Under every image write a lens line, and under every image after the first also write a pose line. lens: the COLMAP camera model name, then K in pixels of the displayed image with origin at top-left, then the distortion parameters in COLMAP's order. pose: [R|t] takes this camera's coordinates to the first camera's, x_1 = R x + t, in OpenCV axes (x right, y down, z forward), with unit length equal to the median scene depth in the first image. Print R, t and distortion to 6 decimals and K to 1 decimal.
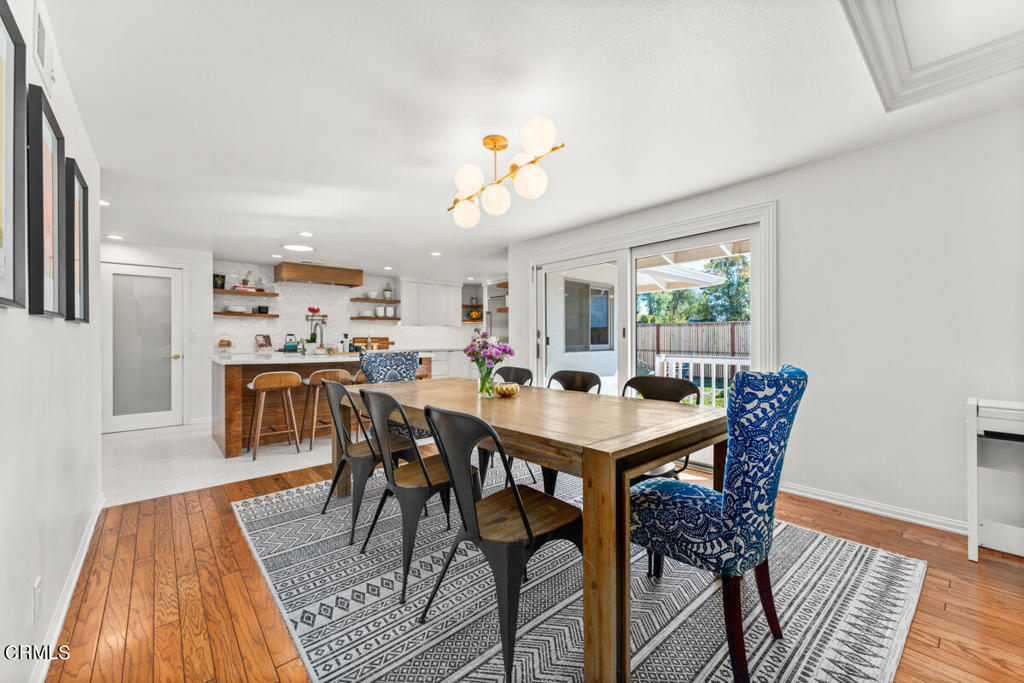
lens RADIAL K [[408.9, 0, 508.6], [0, 408.9, 334.4], [0, 0, 1]] dist [-0.001376, 0.001073]
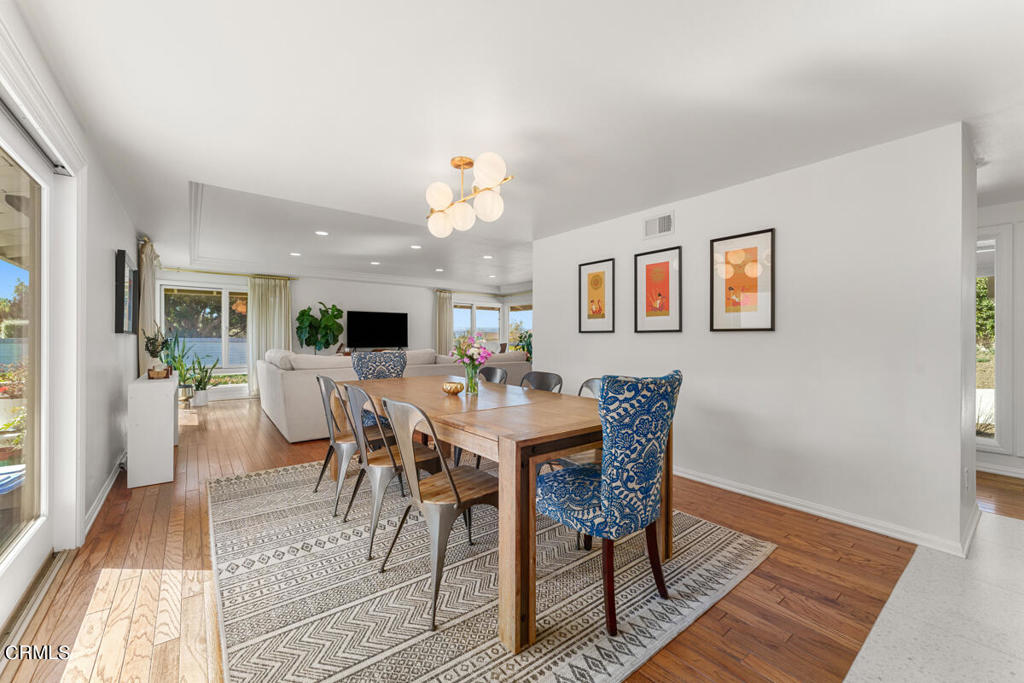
lens RADIAL K [[408.9, 0, 507.1], [0, 408.9, 337.6], [0, 0, 1]] dist [-0.001376, 0.001073]
pose [[-0.998516, 0.002749, 0.054391, -0.081095], [0.002298, 0.999962, -0.008354, 0.001847], [-0.054412, -0.008217, -0.998485, 0.787509]]
